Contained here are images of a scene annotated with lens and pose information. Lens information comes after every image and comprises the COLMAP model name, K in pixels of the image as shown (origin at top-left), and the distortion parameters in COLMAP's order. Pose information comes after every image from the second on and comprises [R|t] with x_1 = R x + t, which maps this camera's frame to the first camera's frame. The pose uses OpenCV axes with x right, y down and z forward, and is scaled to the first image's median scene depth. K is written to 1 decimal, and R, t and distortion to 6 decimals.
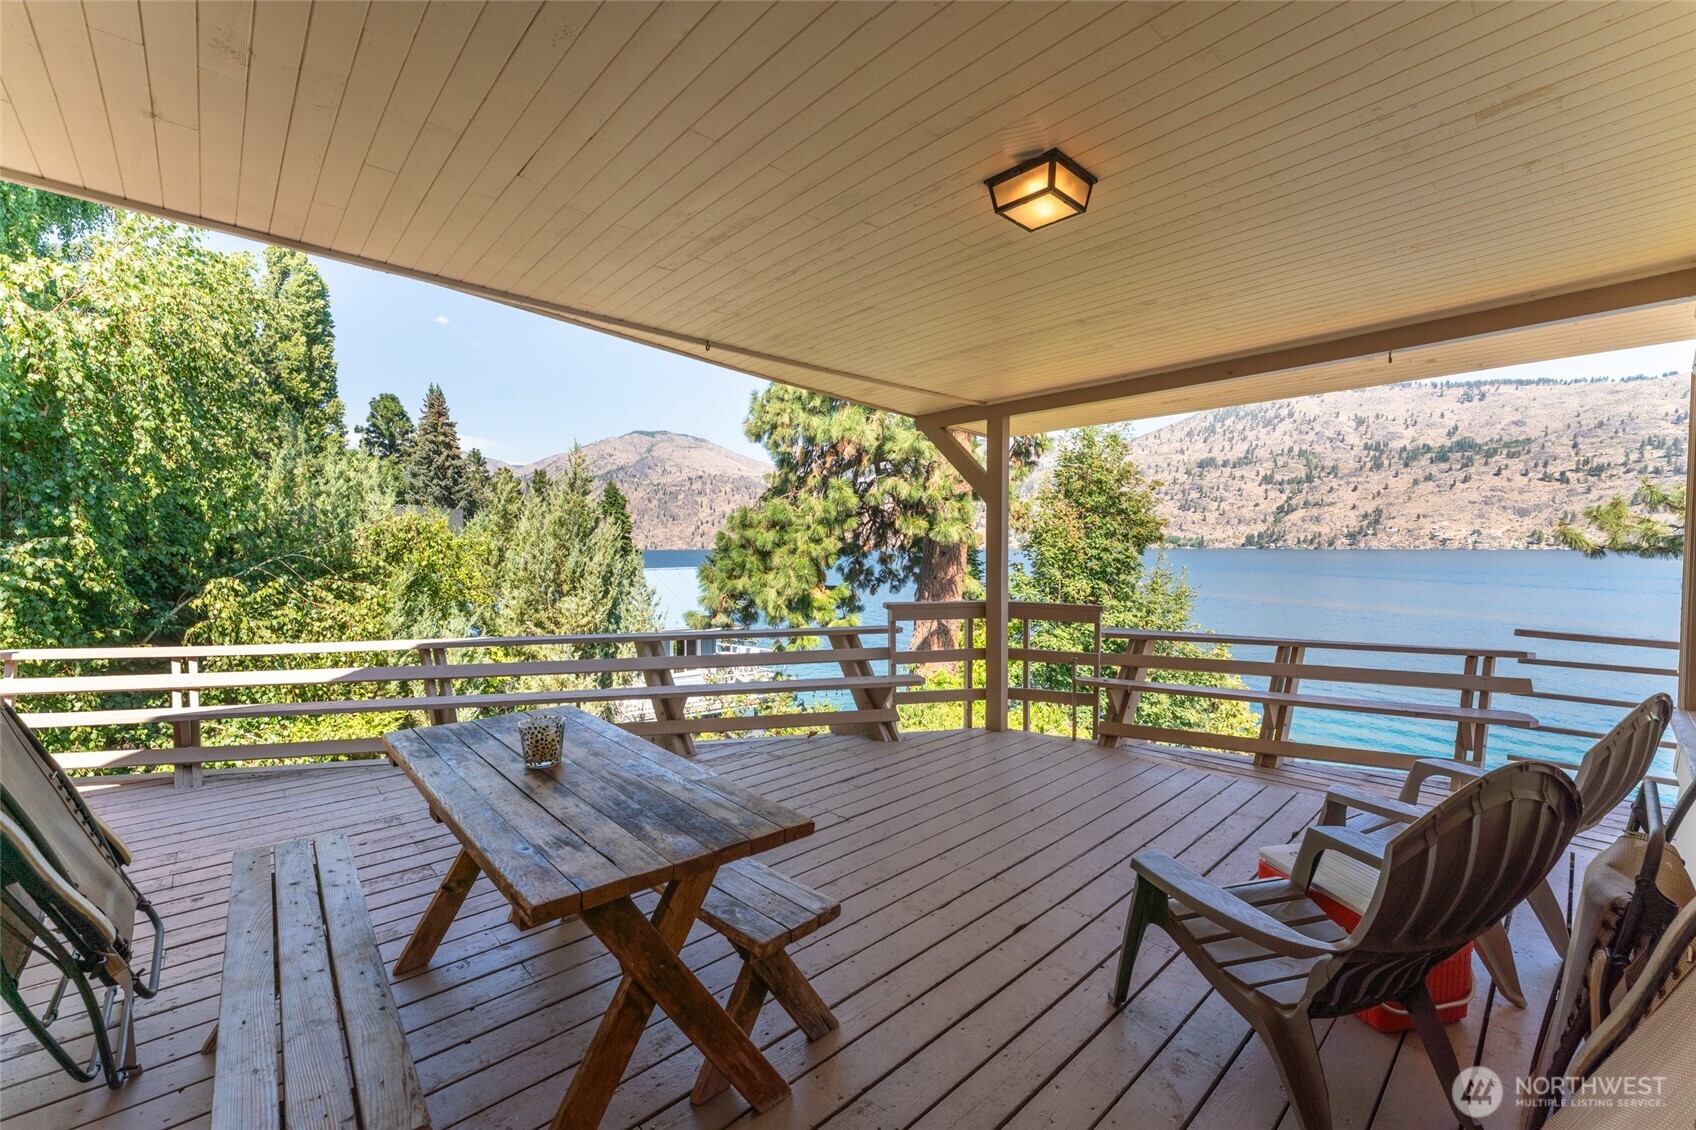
lens RADIAL K [[687.9, 0, 876.9], [0, 687.9, 574.1], [0, 0, 1]] dist [0.000238, 0.000382]
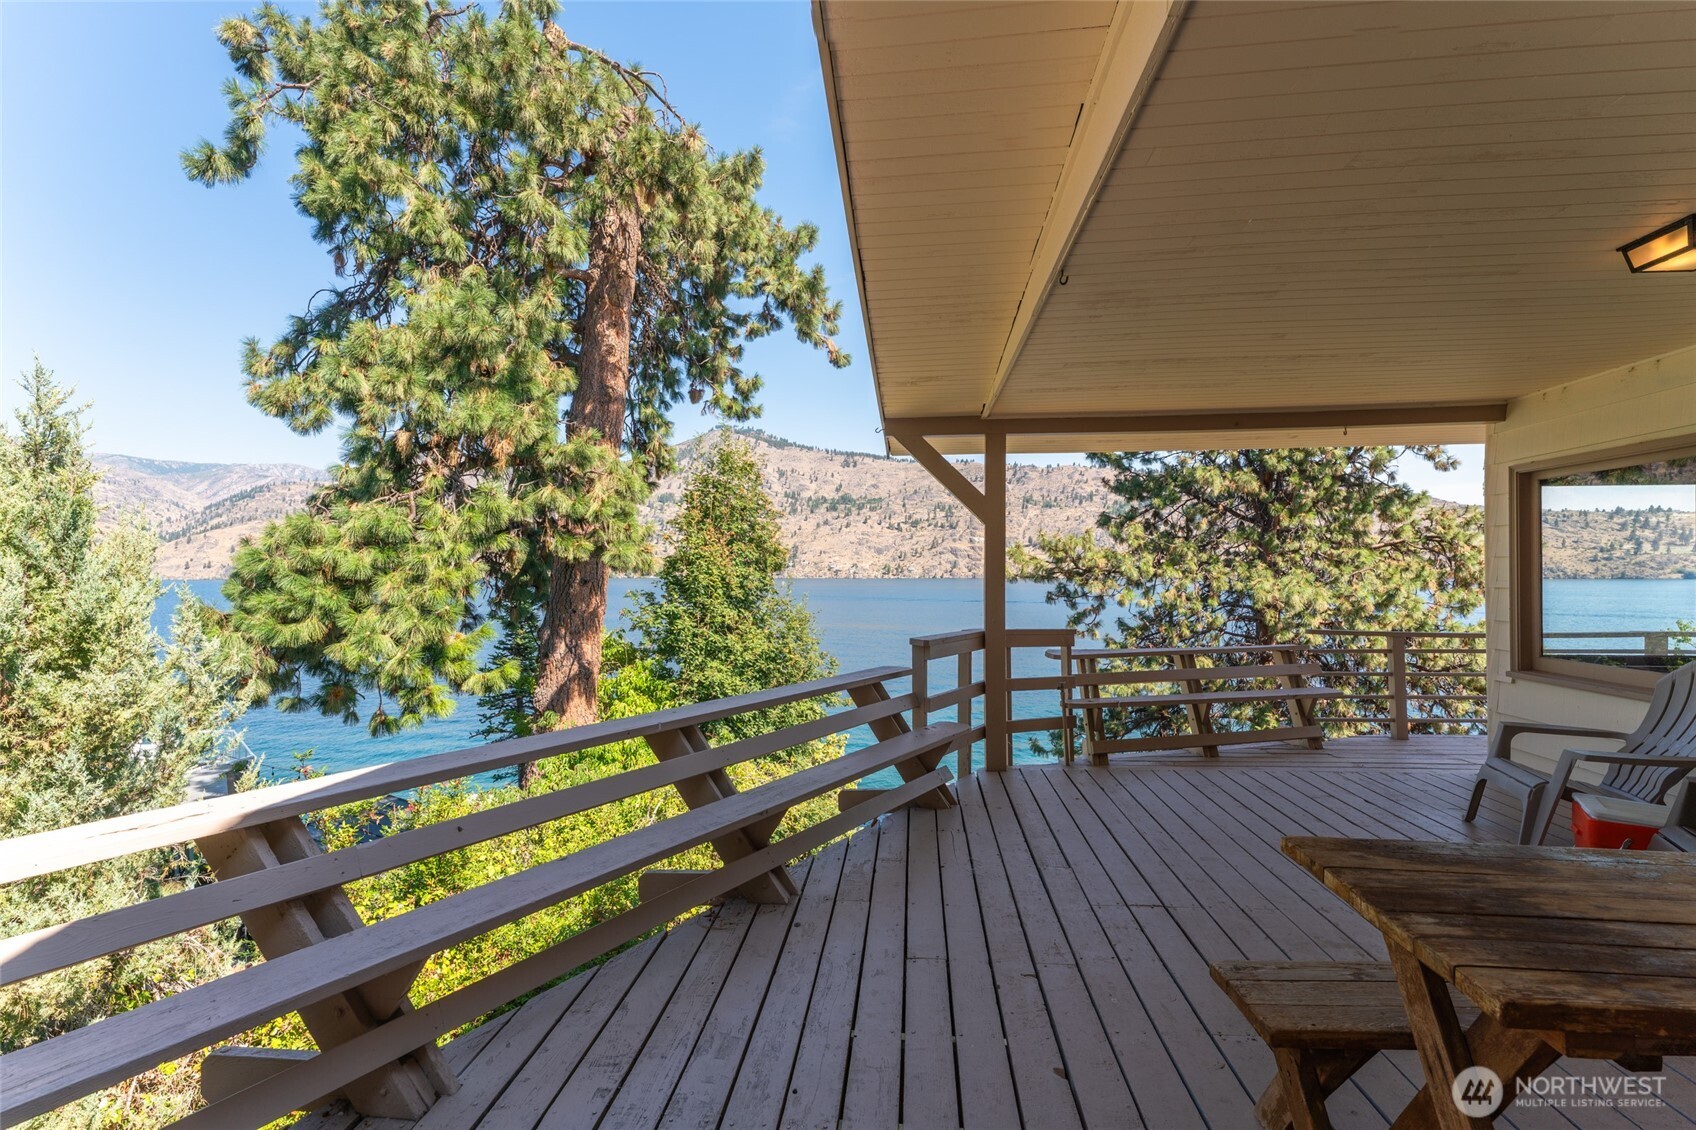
lens RADIAL K [[687.9, 0, 852.9], [0, 687.9, 573.9], [0, 0, 1]] dist [0.000238, 0.000382]
pose [[0.753917, 0.002593, 0.656965, -0.206760], [0.025401, 0.999129, -0.033094, -0.003658], [-0.656478, 0.041637, 0.753195, 0.149987]]
